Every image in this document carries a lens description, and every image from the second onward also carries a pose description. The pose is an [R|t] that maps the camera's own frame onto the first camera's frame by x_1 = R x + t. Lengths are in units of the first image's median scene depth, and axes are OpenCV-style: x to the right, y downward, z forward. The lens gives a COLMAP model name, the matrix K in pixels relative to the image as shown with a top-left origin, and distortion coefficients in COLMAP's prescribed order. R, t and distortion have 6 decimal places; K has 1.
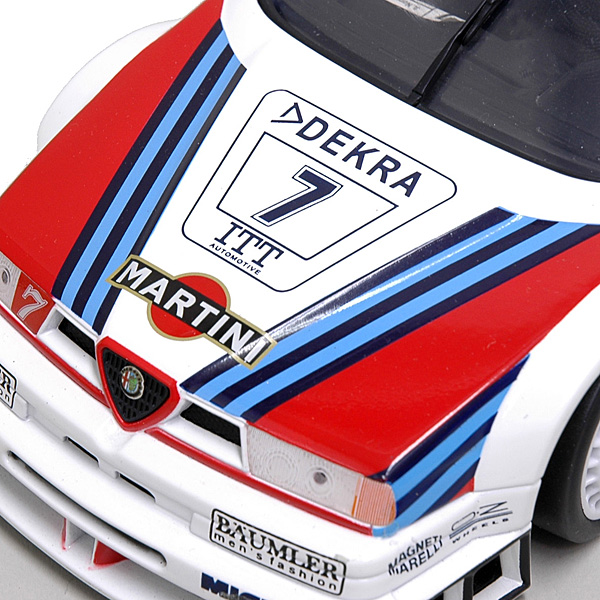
lens RADIAL K [[2514.9, 0, 300.0], [0, 2514.9, 300.0], [0, 0, 1]] dist [-0.037336, -2.867118]
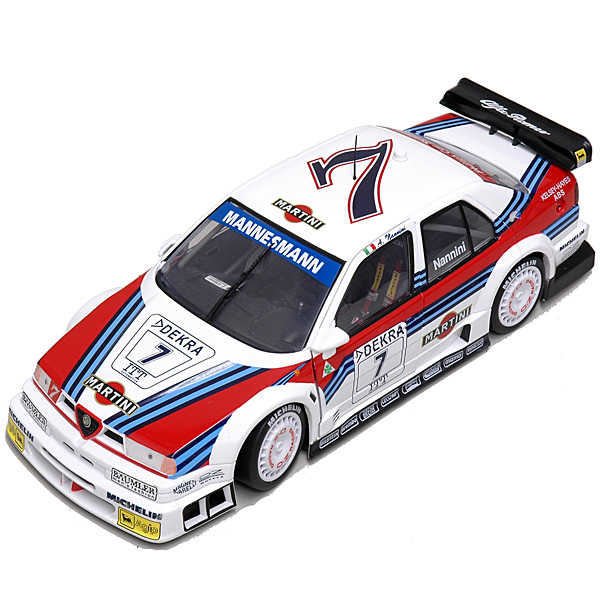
lens RADIAL K [[1635.6, 0, 300.0], [0, 1635.6, 300.0], [0, 0, 1]] dist [0.090267, -0.203784]
pose [[0.998216, 0.029712, -0.051780, 0.243274], [-0.034441, 0.995073, -0.092966, 0.058282], [0.048763, 0.094583, 0.994322, -0.728331]]
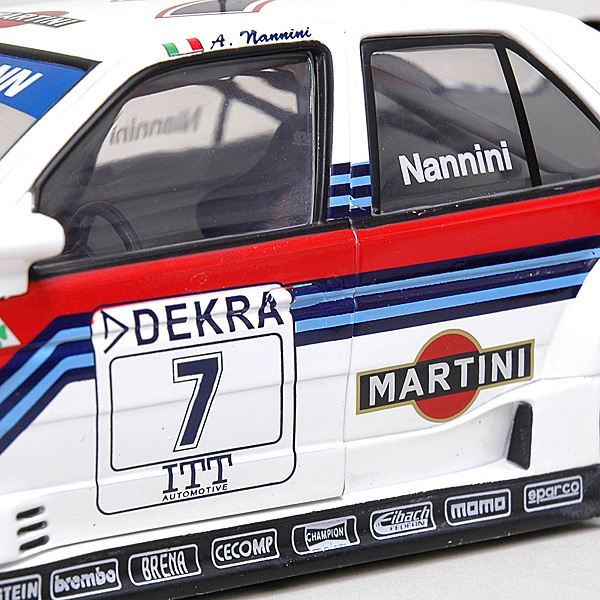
lens RADIAL K [[2514.9, 0, 300.0], [0, 2514.9, 300.0], [0, 0, 1]] dist [-0.037336, -2.867118]
pose [[0.969648, 0.022412, -0.243476, 0.496956], [-0.143335, 0.858842, -0.491778, 0.368117], [0.198086, 0.511751, 0.835986, 0.322777]]
